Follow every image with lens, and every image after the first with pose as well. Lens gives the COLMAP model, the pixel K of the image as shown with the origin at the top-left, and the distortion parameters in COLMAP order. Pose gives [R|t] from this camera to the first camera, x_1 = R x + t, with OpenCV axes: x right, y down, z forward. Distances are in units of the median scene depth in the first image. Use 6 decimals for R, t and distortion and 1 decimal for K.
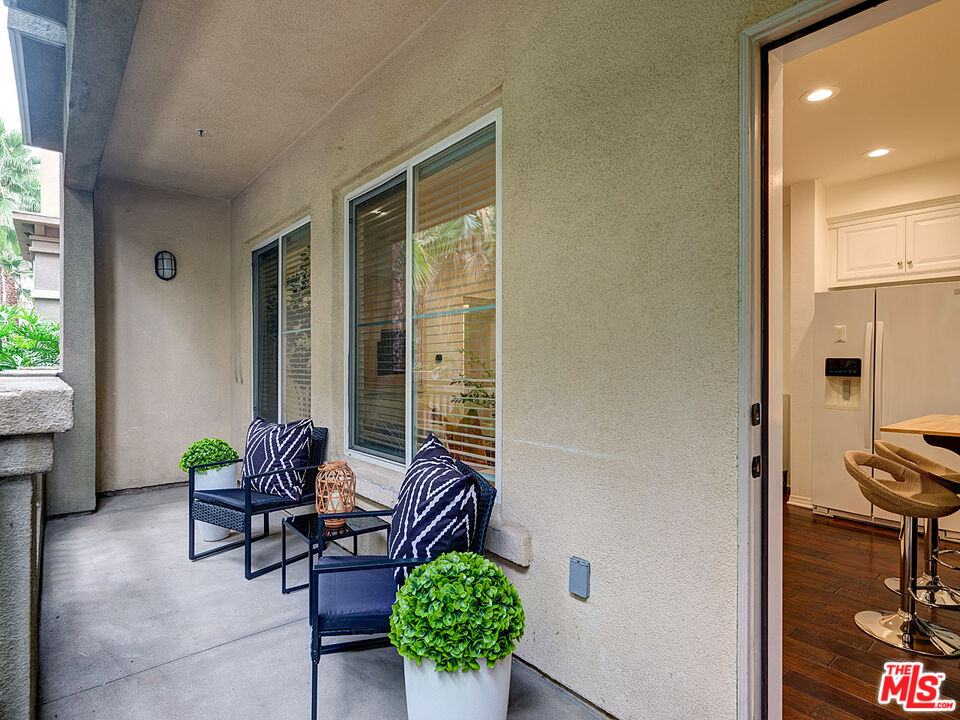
lens RADIAL K [[524.5, 0, 467.3], [0, 524.5, 358.9], [0, 0, 1]] dist [-0.000747, -0.000035]
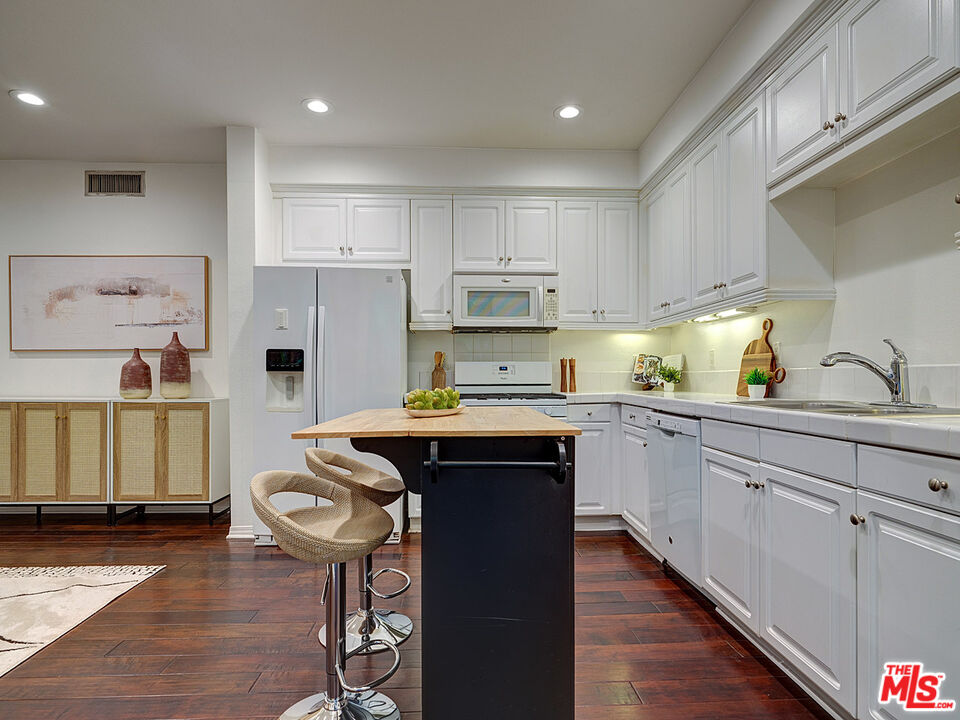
lens RADIAL K [[520.1, 0, 480.0], [0, 520.1, 379.3], [0, 0, 1]] dist [0.000217, -0.000205]
pose [[0.606389, -0.017221, 0.794982, 0.254690], [0.007957, 0.999847, 0.015590, 0.035127], [-0.795129, -0.003128, 0.606433, 0.266179]]
